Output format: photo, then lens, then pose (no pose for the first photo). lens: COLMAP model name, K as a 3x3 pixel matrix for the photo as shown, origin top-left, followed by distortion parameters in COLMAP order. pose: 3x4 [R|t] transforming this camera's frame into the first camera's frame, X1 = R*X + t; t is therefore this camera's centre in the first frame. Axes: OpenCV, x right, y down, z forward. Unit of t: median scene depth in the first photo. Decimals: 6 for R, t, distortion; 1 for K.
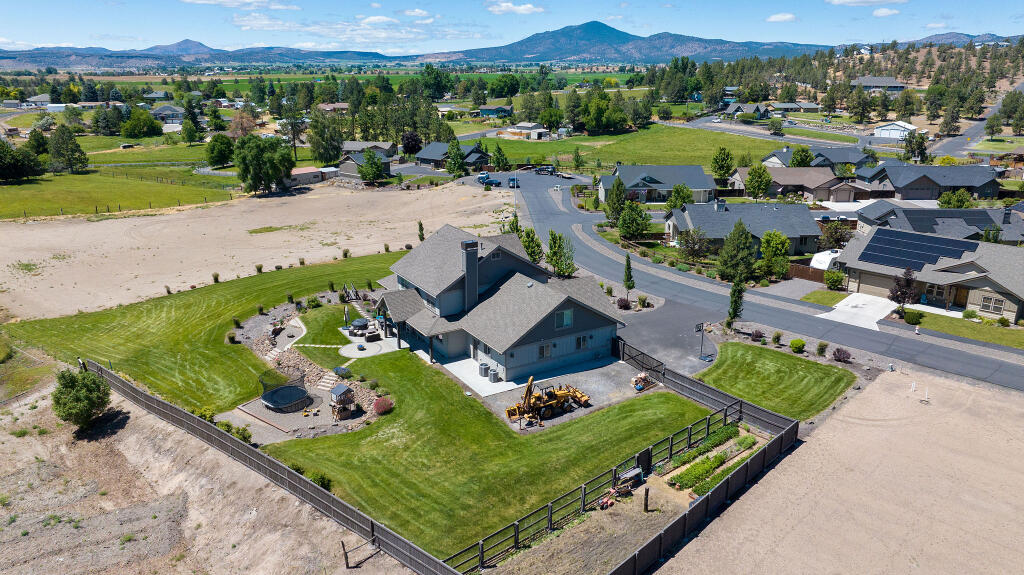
lens RADIAL K [[719.3, 0, 515.6], [0, 719.3, 284.8], [0, 0, 1]] dist [-0.025142, 0.017560]
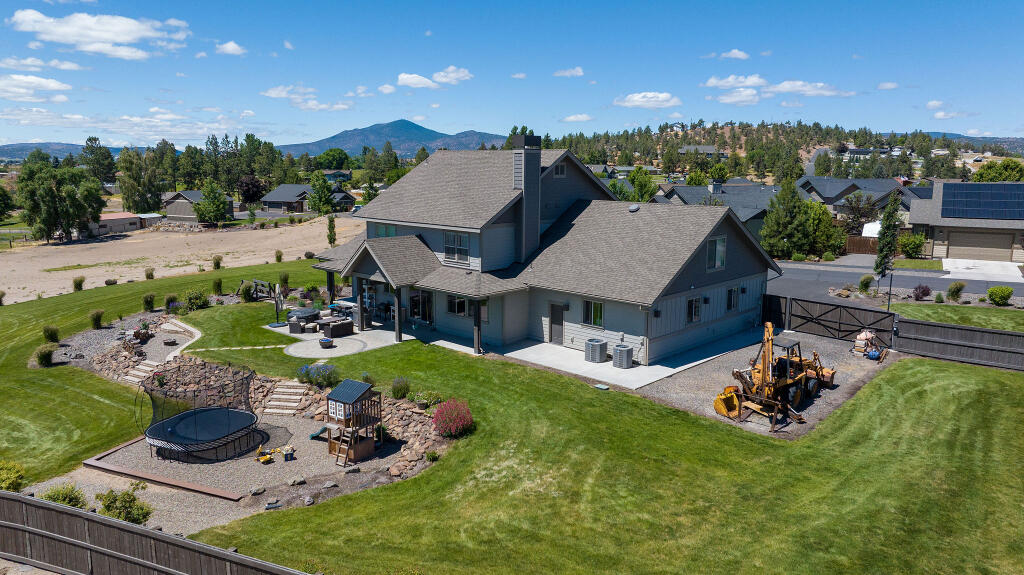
lens RADIAL K [[719.3, 0, 514.1], [0, 719.3, 280.7], [0, 0, 1]] dist [-0.025142, 0.017560]
pose [[0.967501, -0.041840, 0.249382, -0.161210], [0.074711, 0.989486, -0.123838, 0.089317], [-0.241578, 0.138445, 0.960455, 0.346219]]
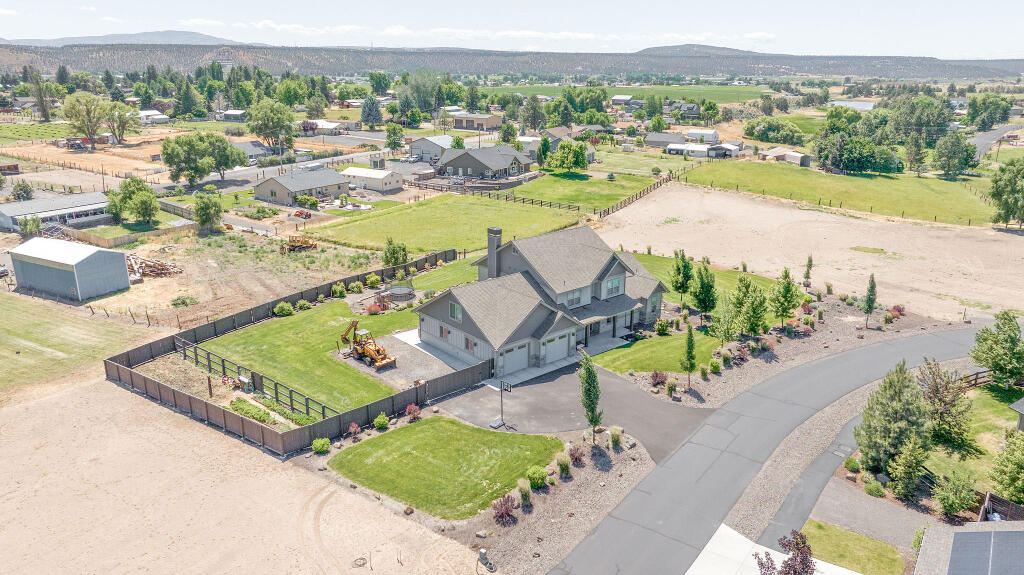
lens RADIAL K [[719.3, 0, 514.3], [0, 719.3, 285.1], [0, 0, 1]] dist [-0.025142, 0.017560]
pose [[0.155285, 0.284763, -0.945937, 0.737498], [-0.294748, 0.927292, 0.230765, -0.177134], [0.942873, 0.242979, 0.227928, 0.582524]]
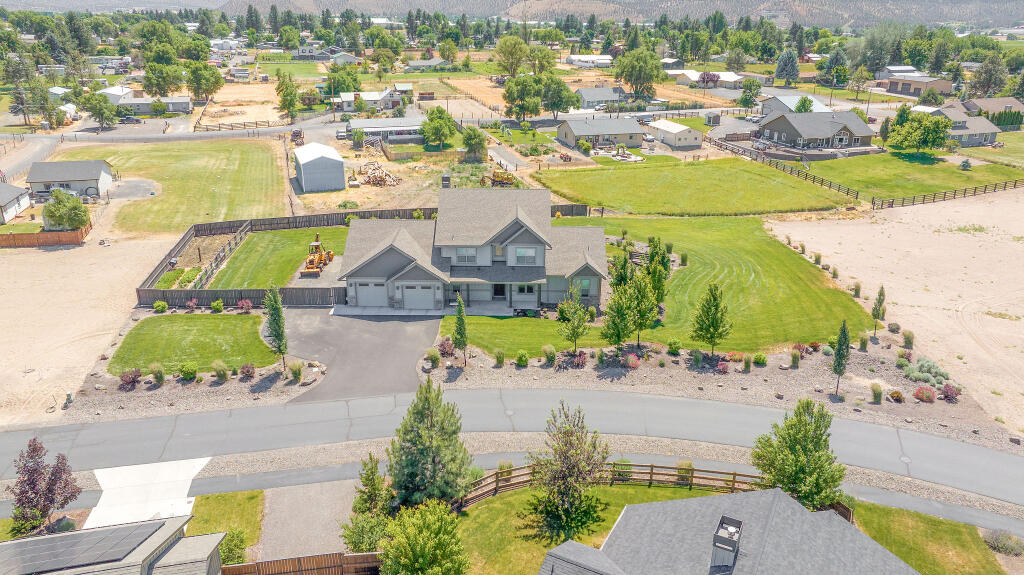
lens RADIAL K [[719.3, 0, 510.3], [0, 719.3, 279.5], [0, 0, 1]] dist [-0.025142, 0.017560]
pose [[-0.535335, 0.286398, -0.794602, 0.603031], [-0.257917, 0.840397, 0.476667, -0.354345], [0.804298, 0.460118, -0.376027, 1.153446]]
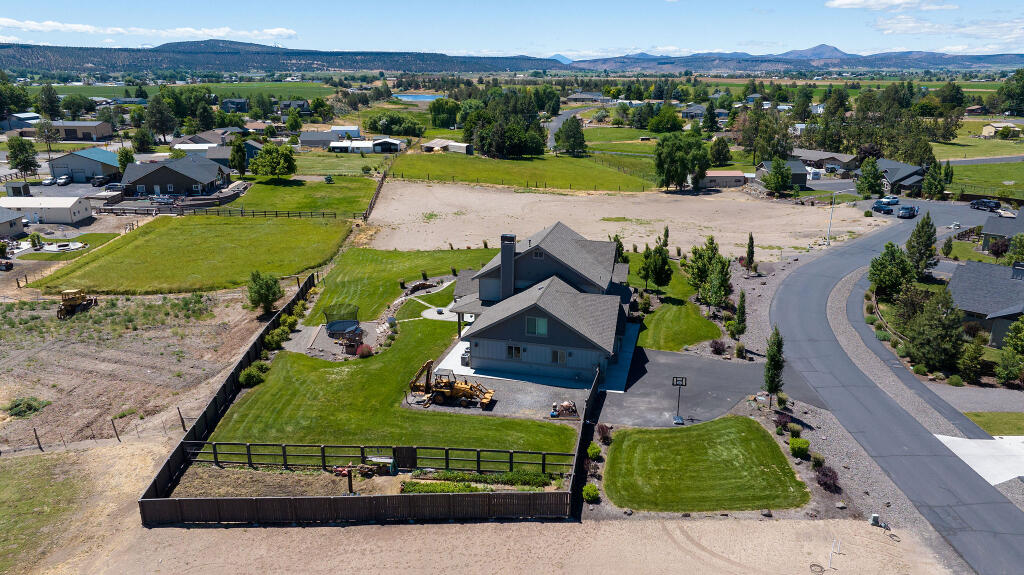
lens RADIAL K [[719.3, 0, 512.5], [0, 719.3, 286.6], [0, 0, 1]] dist [-0.025142, 0.017560]
pose [[0.693913, 0.212251, -0.688065, 0.492725], [-0.214593, 0.973105, 0.083762, -0.055537], [0.687338, 0.089530, 0.720798, 0.188084]]
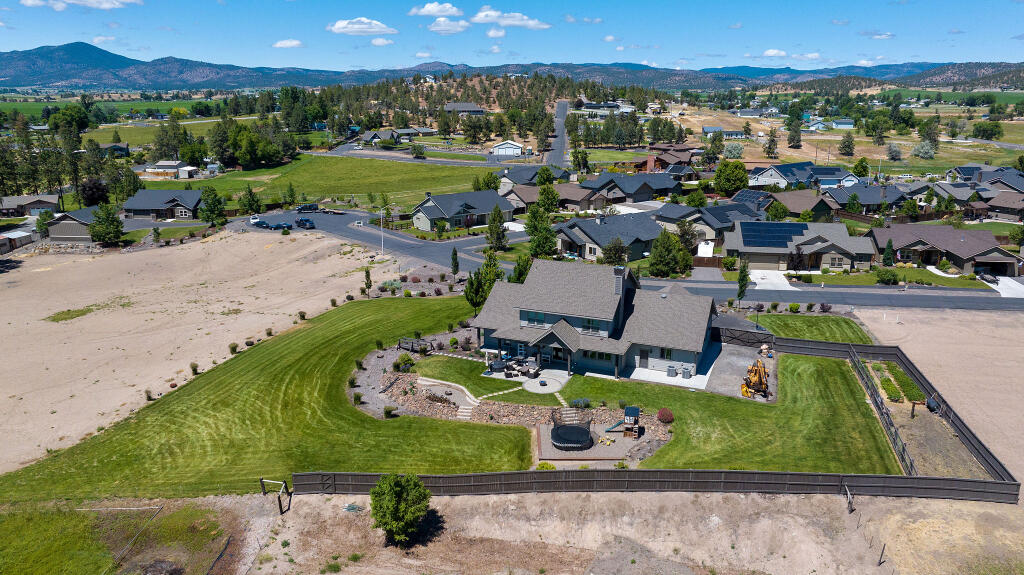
lens RADIAL K [[719.3, 0, 515.3], [0, 719.3, 285.0], [0, 0, 1]] dist [-0.025142, 0.017560]
pose [[0.806053, -0.156482, 0.570781, -0.626629], [0.174682, 0.984352, 0.023180, -0.065083], [-0.565477, 0.081021, 0.820775, 0.115224]]
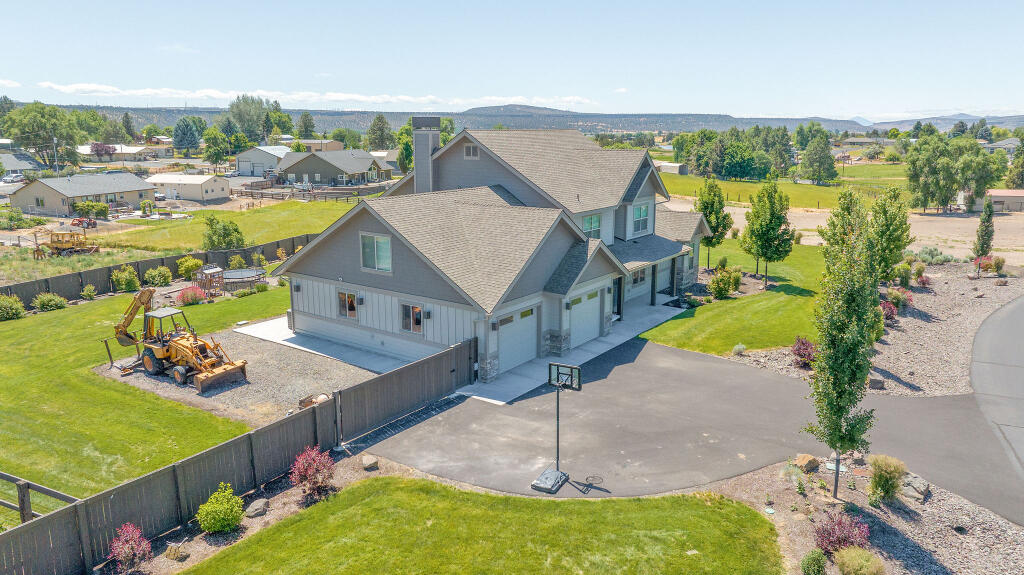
lens RADIAL K [[719.3, 0, 515.1], [0, 719.3, 287.9], [0, 0, 1]] dist [-0.025142, 0.017560]
pose [[0.379974, 0.197061, -0.903763, 0.383436], [-0.271040, 0.957878, 0.094906, -0.000739], [0.884397, 0.208894, 0.417380, 0.618713]]
